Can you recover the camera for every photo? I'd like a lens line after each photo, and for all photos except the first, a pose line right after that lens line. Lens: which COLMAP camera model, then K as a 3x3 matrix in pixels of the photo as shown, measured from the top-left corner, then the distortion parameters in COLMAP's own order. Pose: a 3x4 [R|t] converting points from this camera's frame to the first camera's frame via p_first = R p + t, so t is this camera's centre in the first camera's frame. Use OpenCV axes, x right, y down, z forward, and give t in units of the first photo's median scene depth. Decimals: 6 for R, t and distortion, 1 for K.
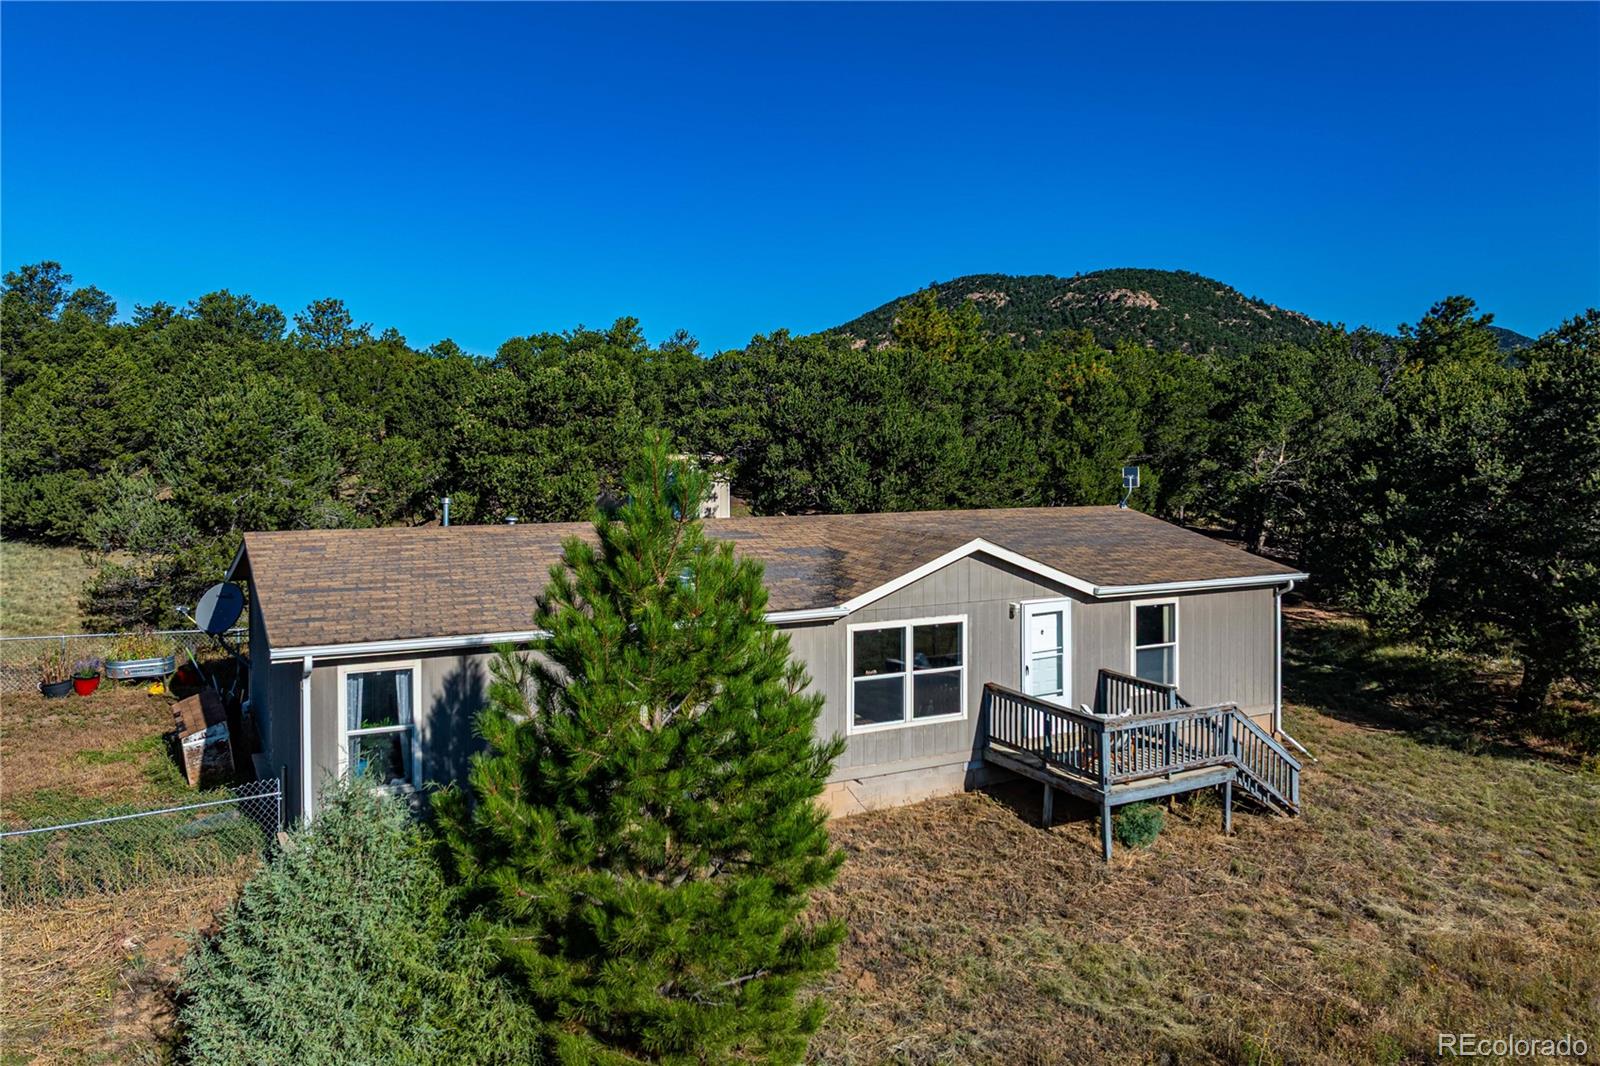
lens RADIAL K [[1165.9, 0, 768.6], [0, 1165.9, 447.2], [0, 0, 1]] dist [-0.023103, 0.011272]
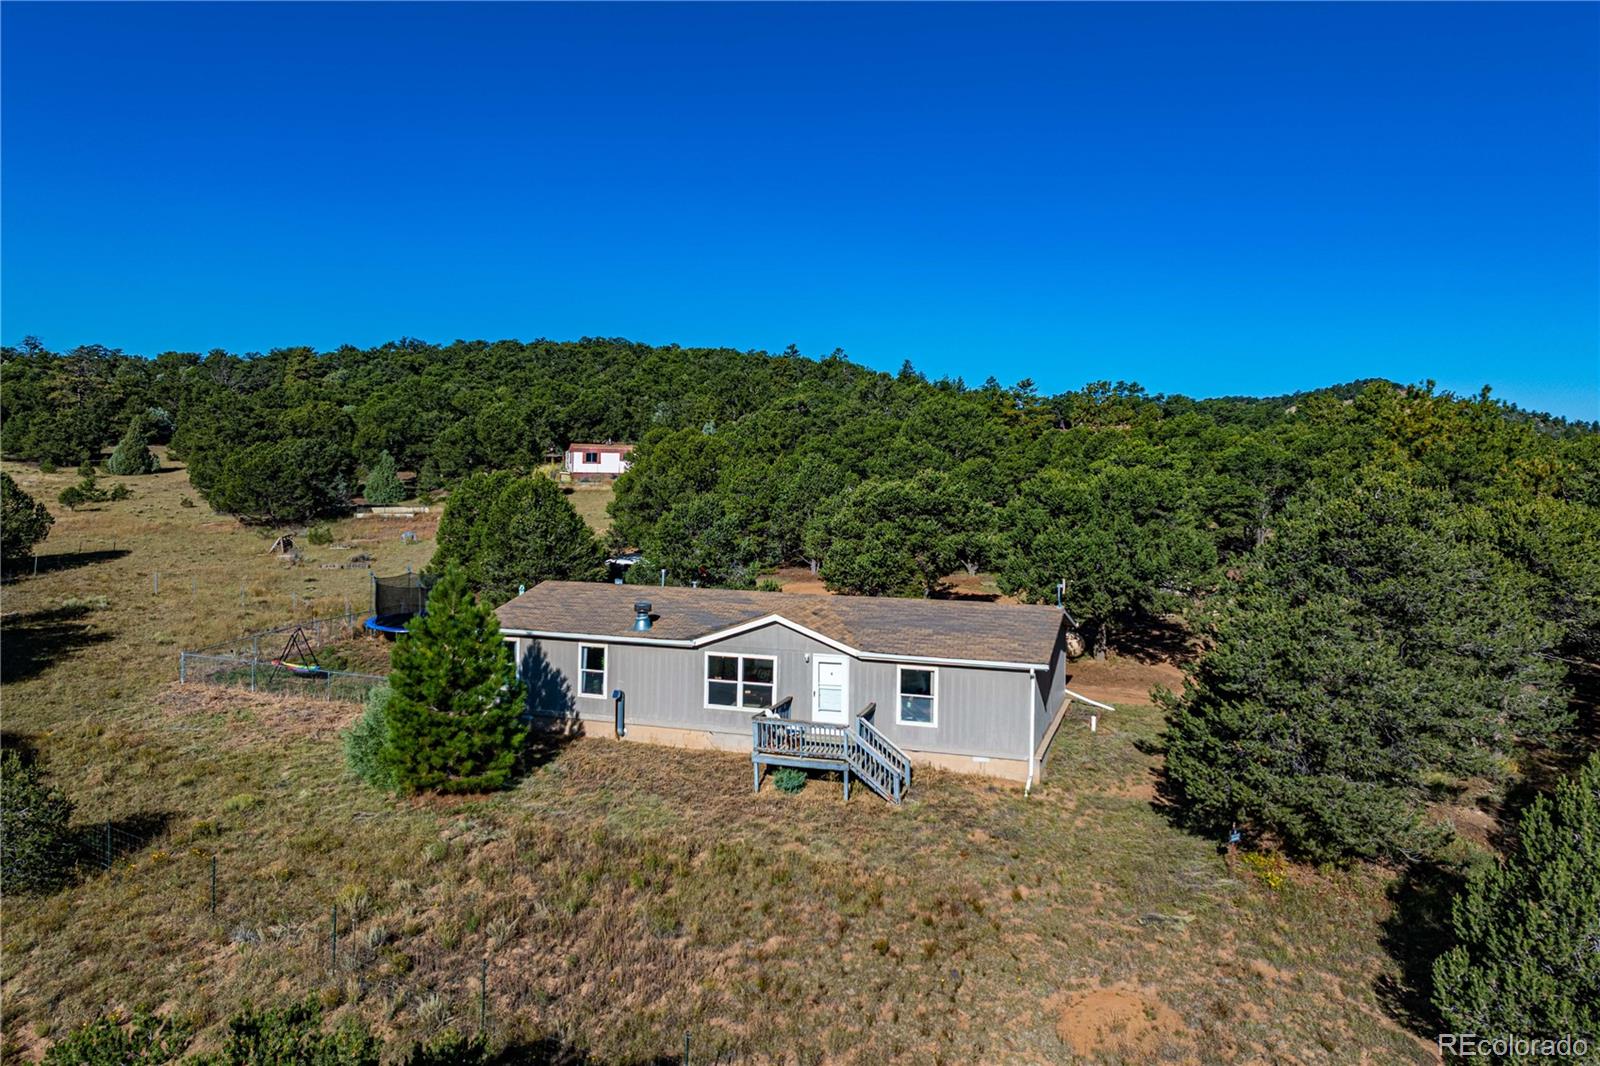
lens RADIAL K [[1127.3, 0, 796.6], [0, 1127.3, 475.6], [0, 0, 1]] dist [-0.022009, 0.002577]
pose [[0.688541, 0.008944, -0.725142, 1.465815], [-0.014974, 0.999886, -0.001886, -0.134371], [0.725043, 0.012157, 0.688597, -0.185532]]
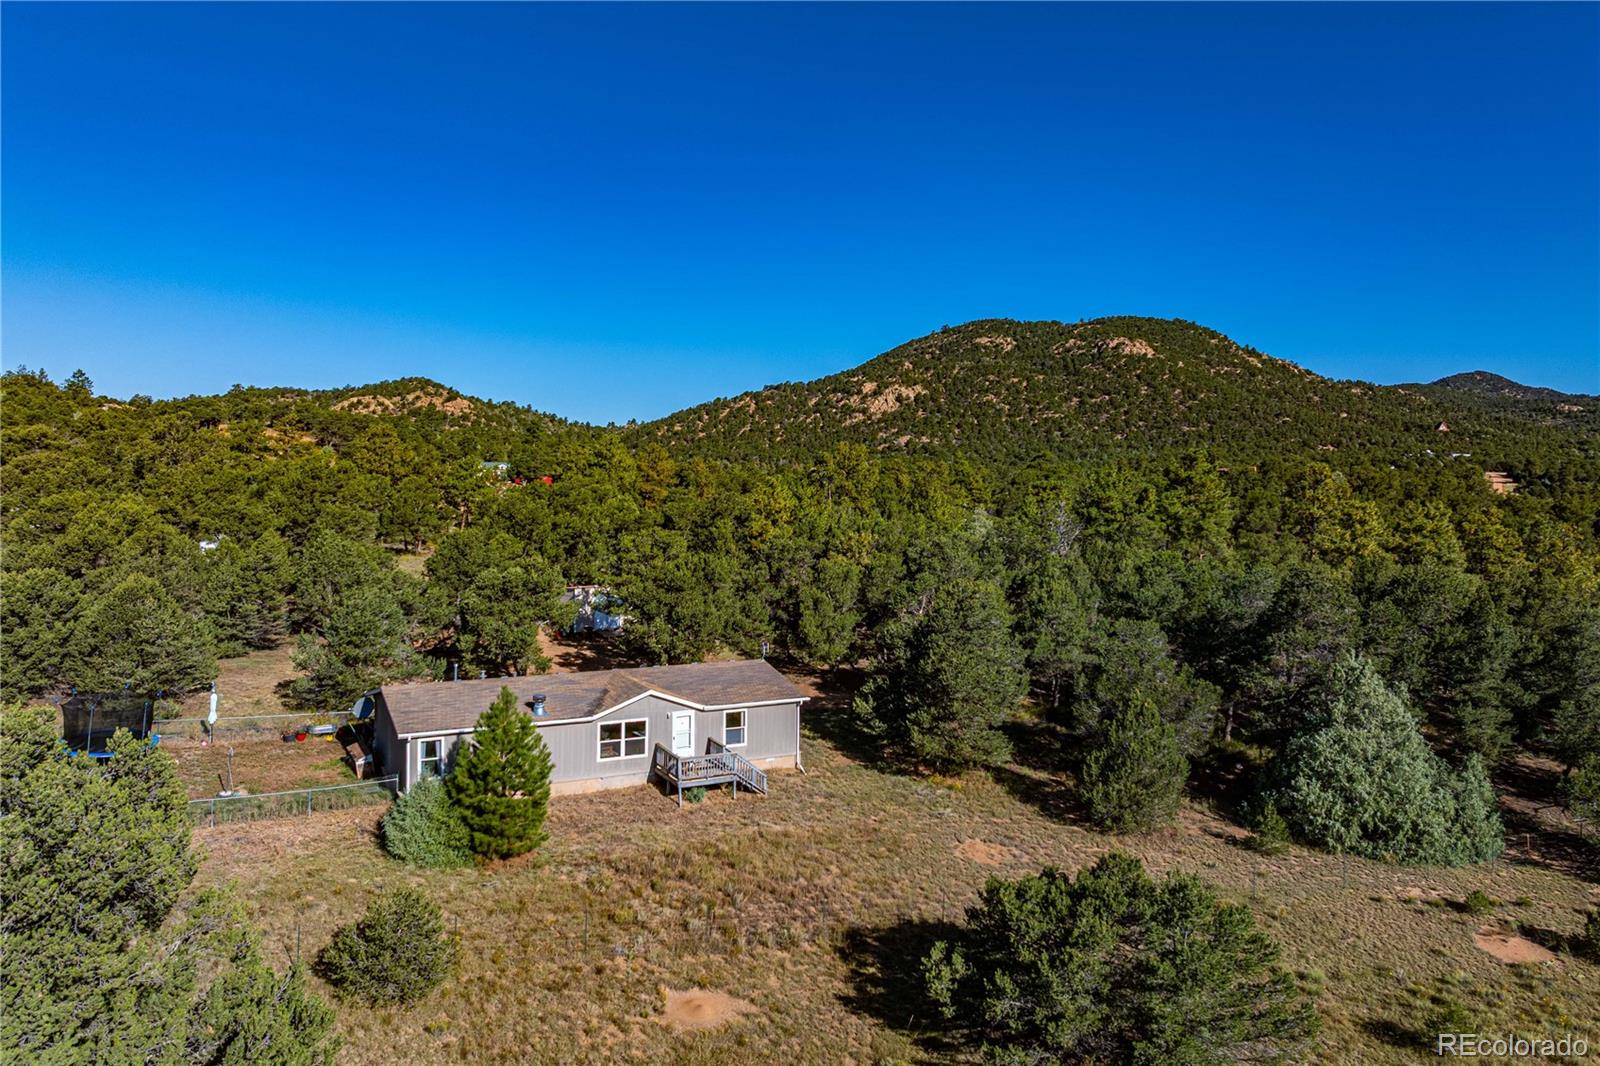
lens RADIAL K [[1127.3, 0, 796.6], [0, 1127.3, 475.6], [0, 0, 1]] dist [-0.022009, 0.002577]
pose [[0.999919, 0.011470, 0.005462, 0.496188], [-0.011459, 0.999932, -0.002039, -0.416616], [-0.005485, 0.001976, 0.999983, -1.611913]]
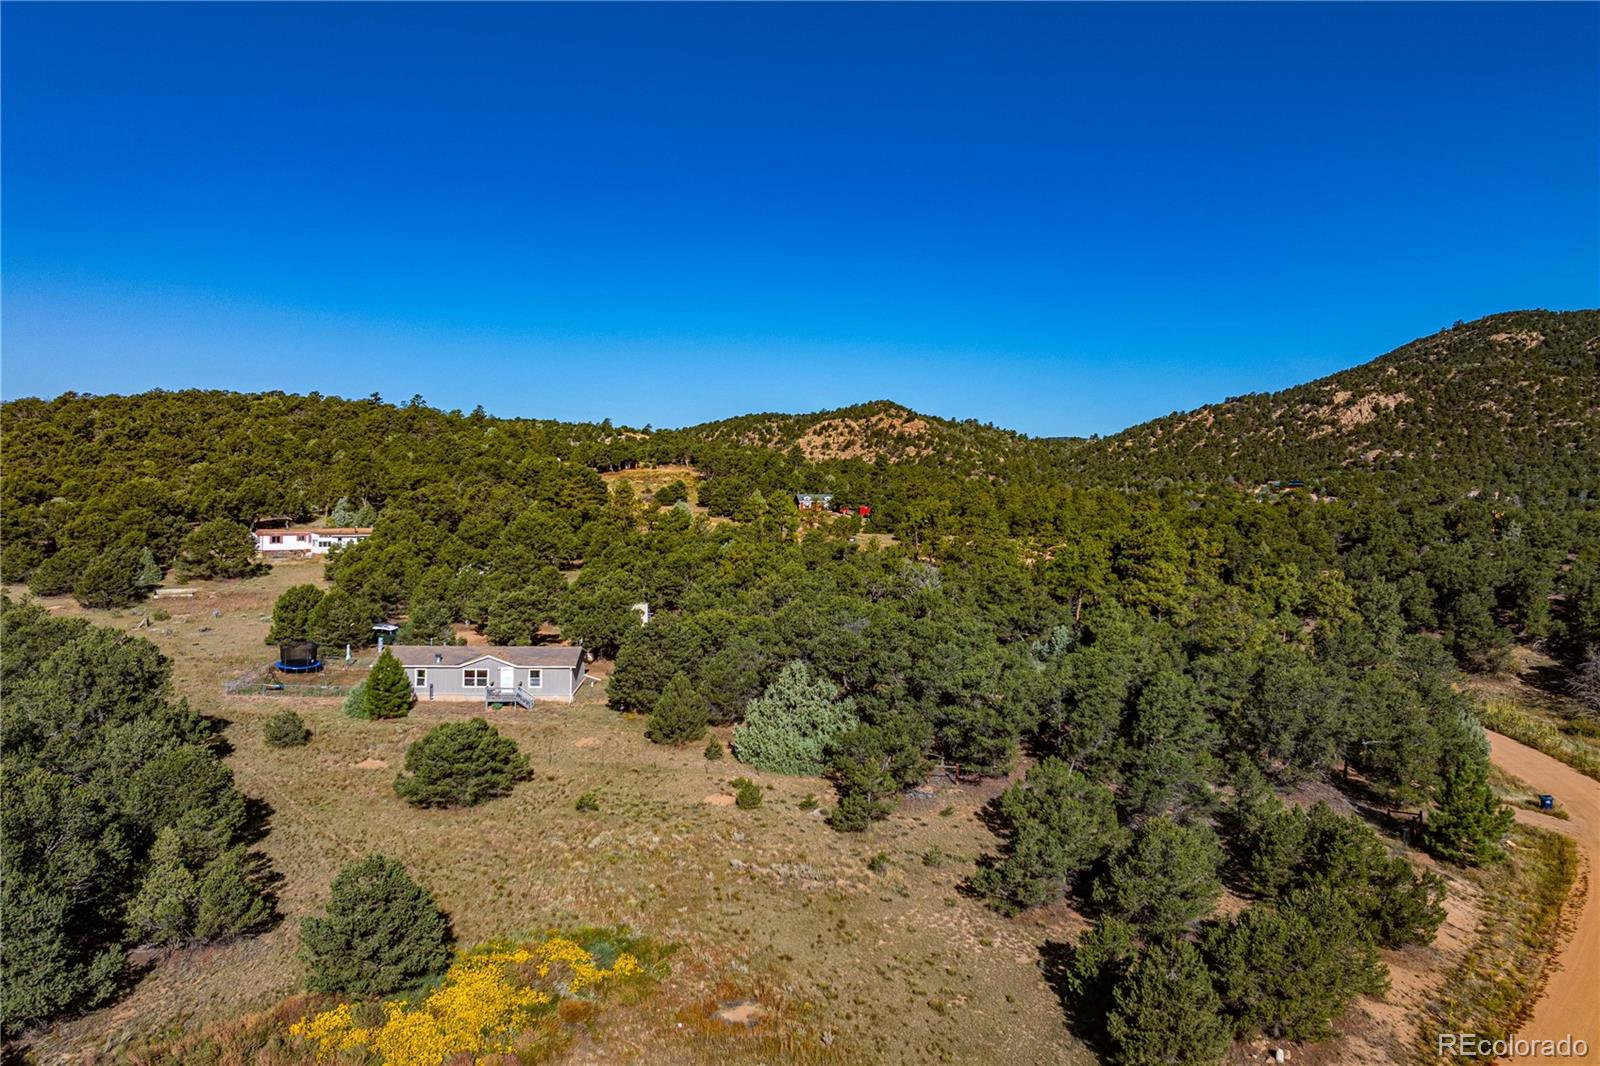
lens RADIAL K [[1124.3, 0, 799.6], [0, 1124.3, 473.3], [0, 0, 1]] dist [-0.021184, 0.004298]
pose [[0.911597, 0.008245, -0.411002, 3.761721], [-0.012971, 0.999878, -0.008712, -0.772770], [0.410880, 0.013273, 0.911593, -3.330067]]
